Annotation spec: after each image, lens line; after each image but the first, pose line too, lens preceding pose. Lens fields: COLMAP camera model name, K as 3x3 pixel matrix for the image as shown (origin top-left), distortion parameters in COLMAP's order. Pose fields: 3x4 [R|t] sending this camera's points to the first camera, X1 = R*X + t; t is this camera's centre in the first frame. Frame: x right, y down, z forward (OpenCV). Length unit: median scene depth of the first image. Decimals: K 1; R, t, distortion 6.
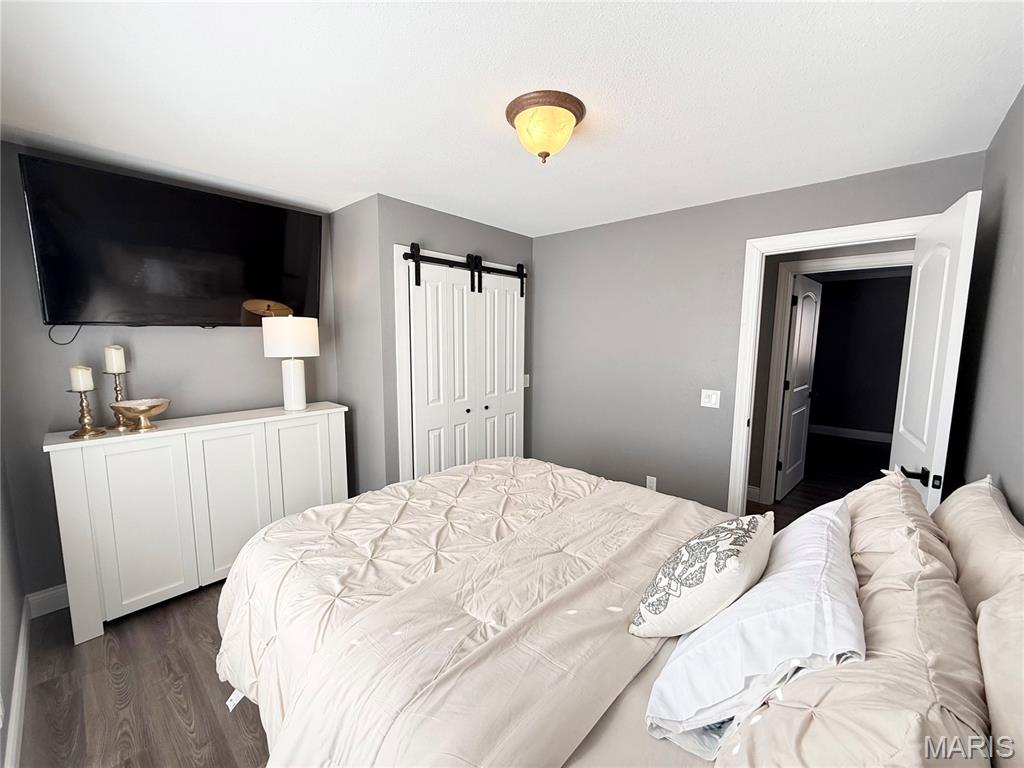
lens RADIAL K [[407.4, 0, 513.7], [0, 407.4, 388.5], [0, 0, 1]] dist [-0.000181, -0.000795]
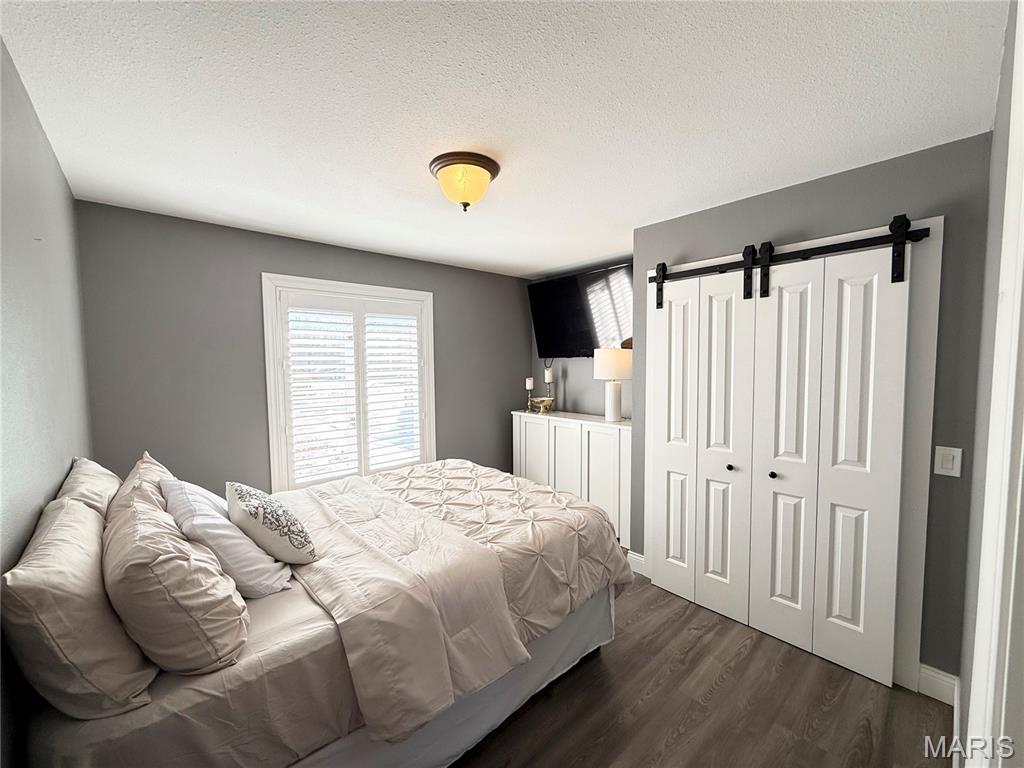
lens RADIAL K [[407.4, 0, 513.6], [0, 407.4, 385.4], [0, 0, 1]] dist [-0.000181, -0.000795]
pose [[-0.109403, 0.049867, -0.992746, 0.631138], [-0.124762, 0.990154, 0.063485, -0.084963], [0.986137, 0.130802, -0.102104, 0.689621]]
